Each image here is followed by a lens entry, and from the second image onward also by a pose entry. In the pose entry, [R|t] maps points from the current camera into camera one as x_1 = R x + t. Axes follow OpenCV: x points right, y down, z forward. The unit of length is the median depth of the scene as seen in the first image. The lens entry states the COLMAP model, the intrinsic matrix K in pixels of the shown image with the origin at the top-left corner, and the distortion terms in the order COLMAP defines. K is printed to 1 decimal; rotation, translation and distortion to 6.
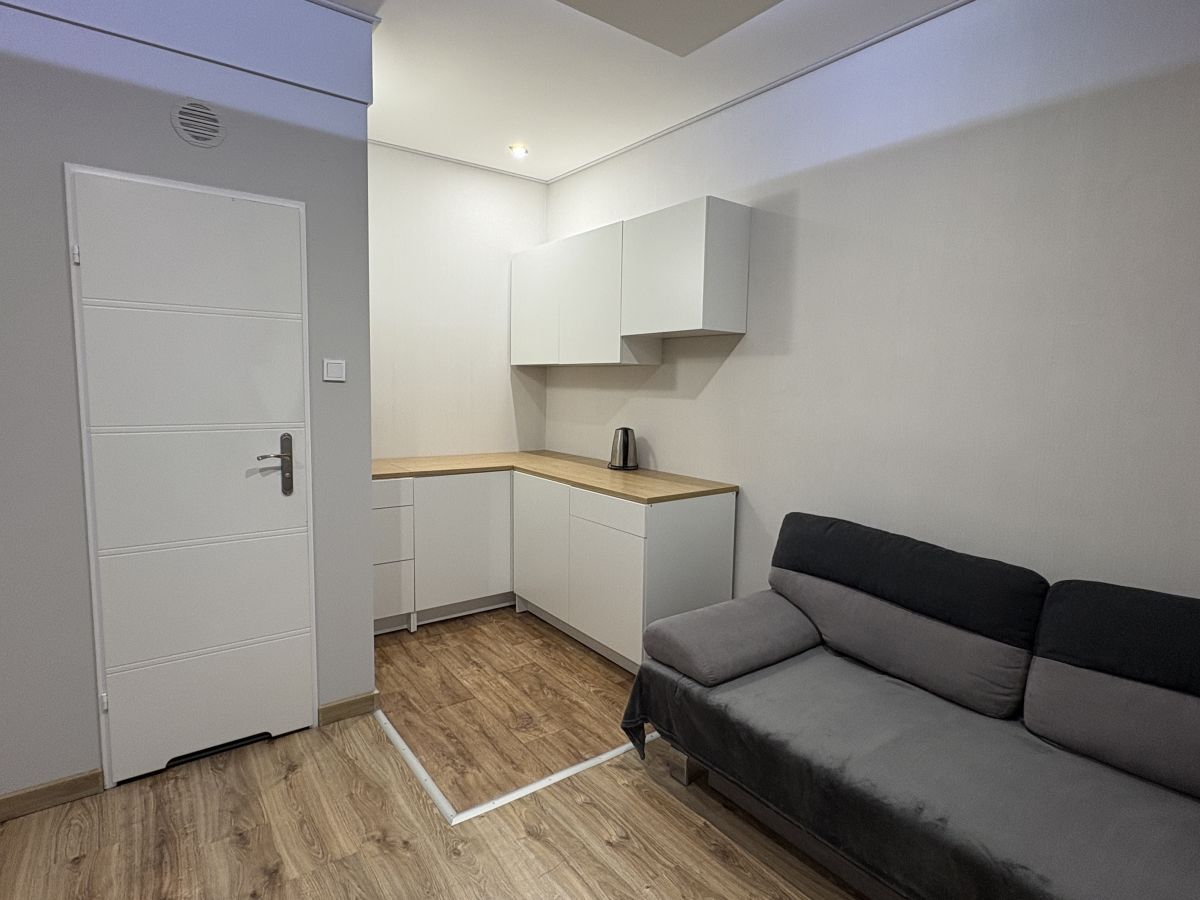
lens RADIAL K [[628.6, 0, 598.4], [0, 628.6, 445.8], [0, 0, 1]] dist [-0.000359, -0.000415]
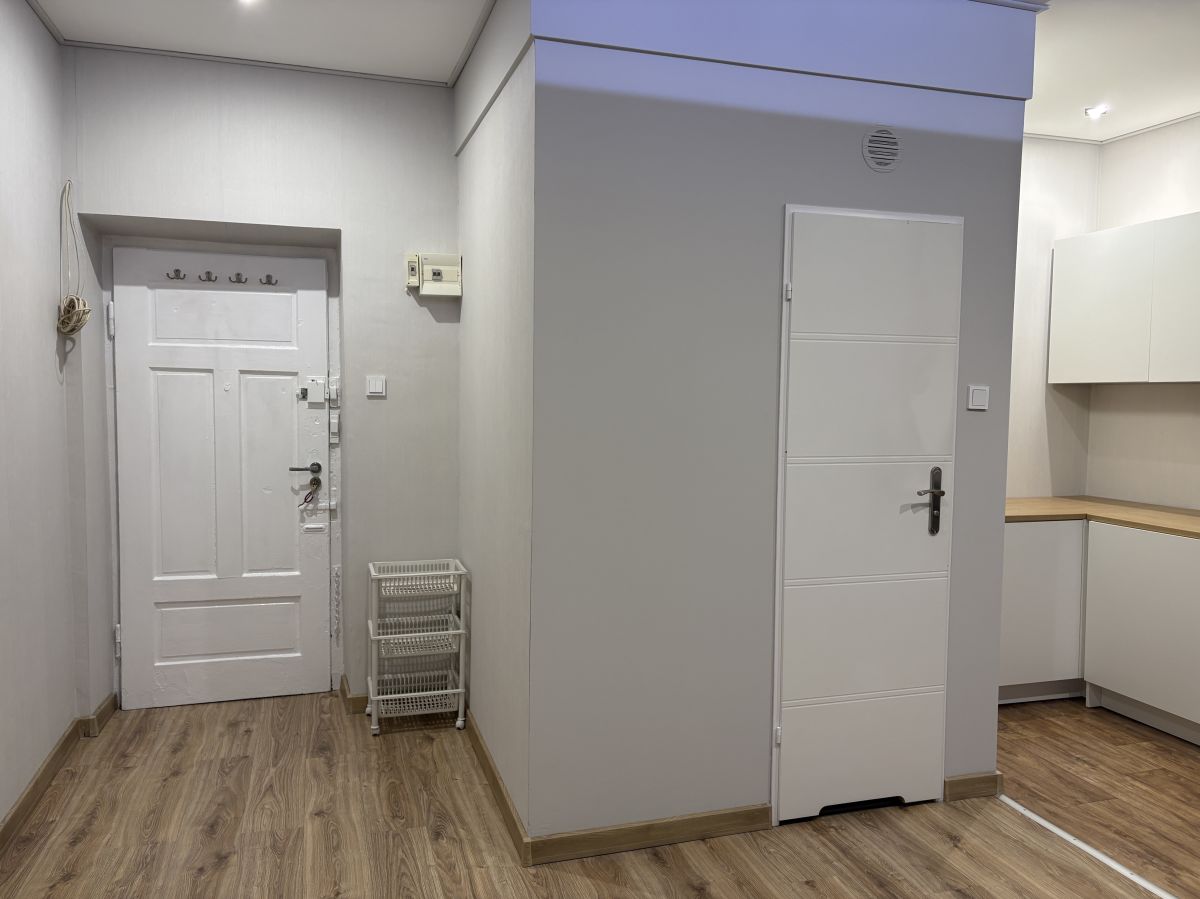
lens RADIAL K [[903.0, 0, 598.1], [0, 903.0, 451.8], [0, 0, 1]] dist [0.039774, -0.043371]
pose [[0.941857, 0.009779, -0.335872, -0.451234], [-0.024971, 0.998850, -0.040941, 0.021370], [0.335085, 0.046947, 0.941017, -0.360876]]
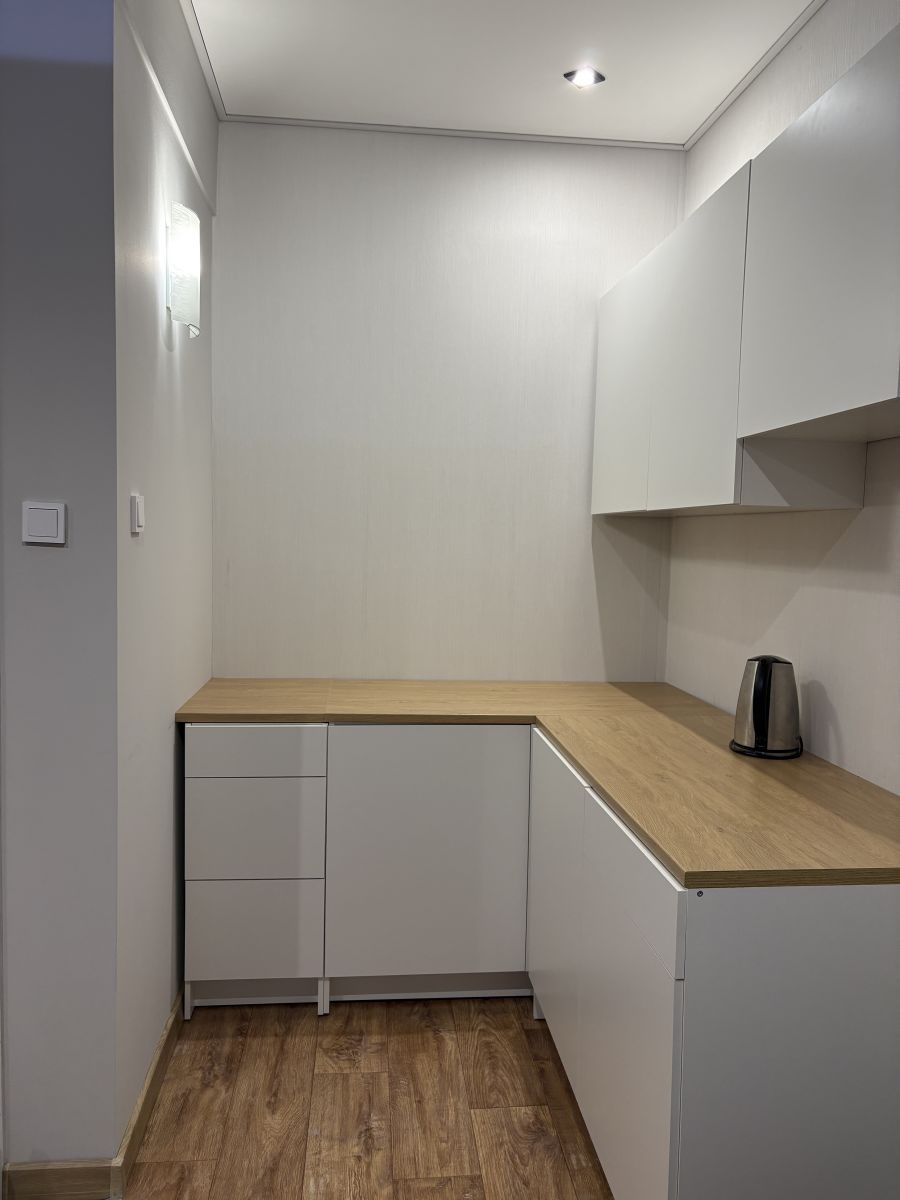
lens RADIAL K [[903.0, 0, 450.0], [0, 903.0, 600.0], [0, 0, 1]] dist [0.039774, -0.043371]
pose [[0.860887, 0.039778, -0.507240, 0.223859], [-0.059182, 0.998001, -0.022180, -0.054762], [0.505343, 0.049114, 0.861520, 0.483304]]
